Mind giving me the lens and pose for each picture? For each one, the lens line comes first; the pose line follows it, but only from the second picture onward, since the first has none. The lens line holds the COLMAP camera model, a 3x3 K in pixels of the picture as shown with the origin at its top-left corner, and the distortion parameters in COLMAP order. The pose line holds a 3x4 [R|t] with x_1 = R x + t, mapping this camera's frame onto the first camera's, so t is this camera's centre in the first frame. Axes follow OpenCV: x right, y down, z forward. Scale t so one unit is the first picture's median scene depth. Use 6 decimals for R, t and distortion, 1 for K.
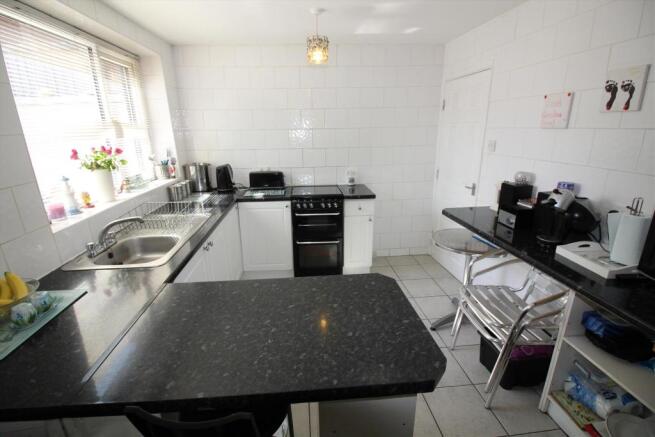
lens RADIAL K [[303.1, 0, 326.4], [0, 303.1, 221.0], [0, 0, 1]] dist [-0.025032, -0.000459]
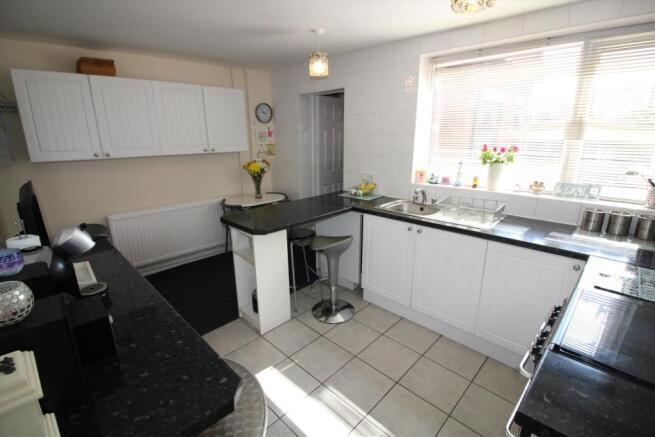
lens RADIAL K [[308.0, 0, 324.2], [0, 308.0, 216.9], [0, 0, 1]] dist [-0.000200, -0.000130]
pose [[-0.758072, 0.191561, -0.623403, 0.423666], [-0.172337, 0.863071, 0.474772, -0.320736], [0.628989, 0.467347, -0.621257, 1.001304]]
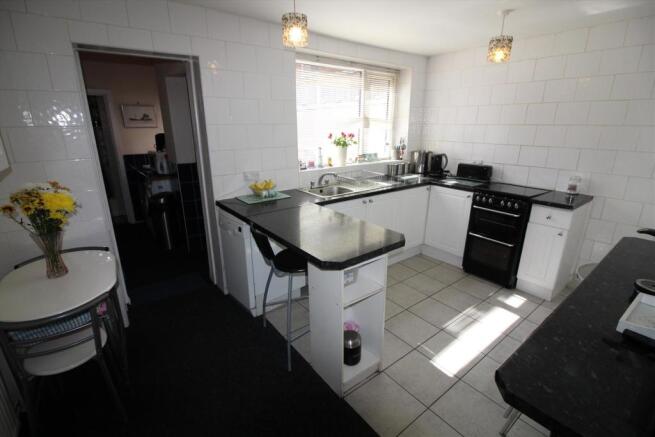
lens RADIAL K [[308.0, 0, 324.2], [0, 308.0, 216.9], [0, 0, 1]] dist [-0.000200, -0.000130]
pose [[0.534919, 0.256545, -0.805013, 0.492328], [-0.255561, 0.957285, 0.135255, 0.002662], [0.805326, 0.133380, 0.577633, -0.031526]]
